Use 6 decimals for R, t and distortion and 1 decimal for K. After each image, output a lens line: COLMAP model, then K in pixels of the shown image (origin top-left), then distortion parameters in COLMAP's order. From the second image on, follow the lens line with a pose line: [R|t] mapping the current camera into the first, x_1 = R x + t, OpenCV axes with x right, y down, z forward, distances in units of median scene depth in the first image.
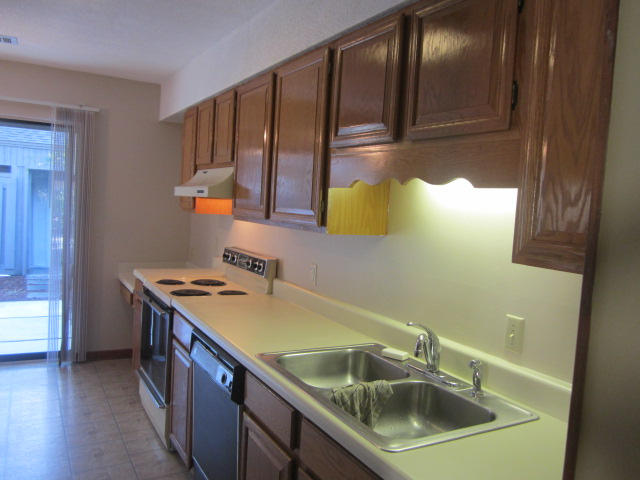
lens RADIAL K [[524.1, 0, 321.8], [0, 524.1, 238.9], [0, 0, 1]] dist [-0.046003, 0.003533]
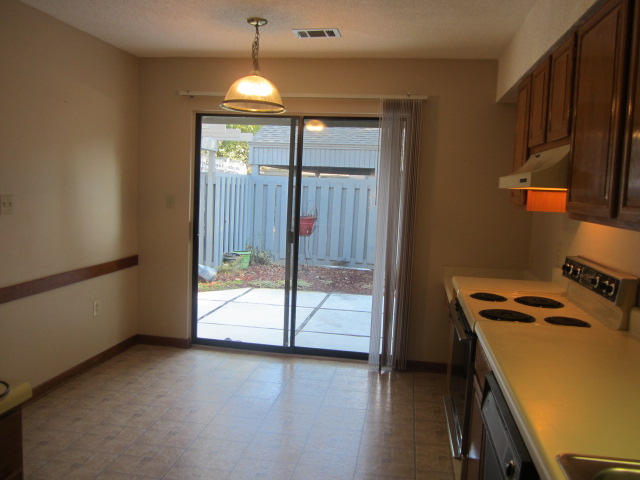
lens RADIAL K [[524.1, 0, 321.8], [0, 524.1, 238.9], [0, 0, 1]] dist [-0.046003, 0.003533]
pose [[0.777249, 0.032943, -0.628330, 0.009637], [-0.033502, 0.999379, 0.010956, -0.005386], [0.628301, 0.012535, 0.777869, 0.206618]]
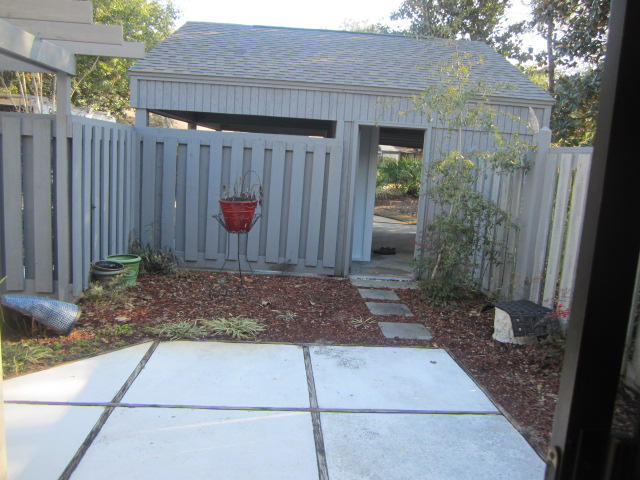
lens RADIAL K [[524.1, 0, 321.8], [0, 524.1, 238.9], [0, 0, 1]] dist [-0.046003, 0.003533]
pose [[0.904935, 0.061124, -0.421136, -0.817576], [-0.033925, 0.996843, 0.071785, -0.083773], [0.424195, -0.050673, 0.904152, 0.892473]]
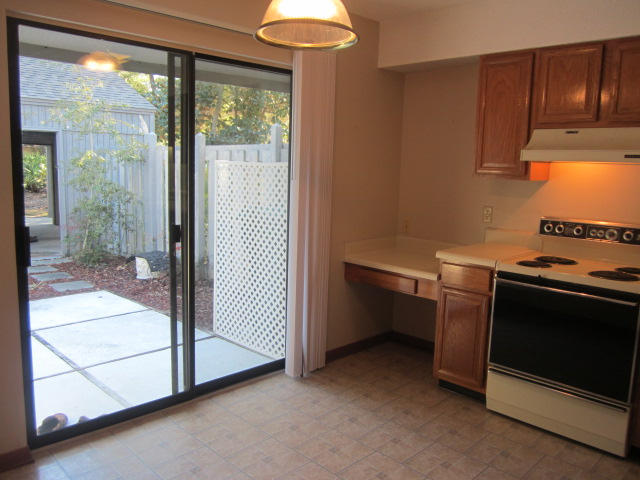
lens RADIAL K [[524.1, 0, 321.8], [0, 524.1, 238.9], [0, 0, 1]] dist [-0.046003, 0.003533]
pose [[0.964346, -0.072720, 0.254458, -0.787807], [0.049270, 0.994029, 0.097354, -0.053469], [-0.260018, -0.081346, 0.962171, 0.263433]]
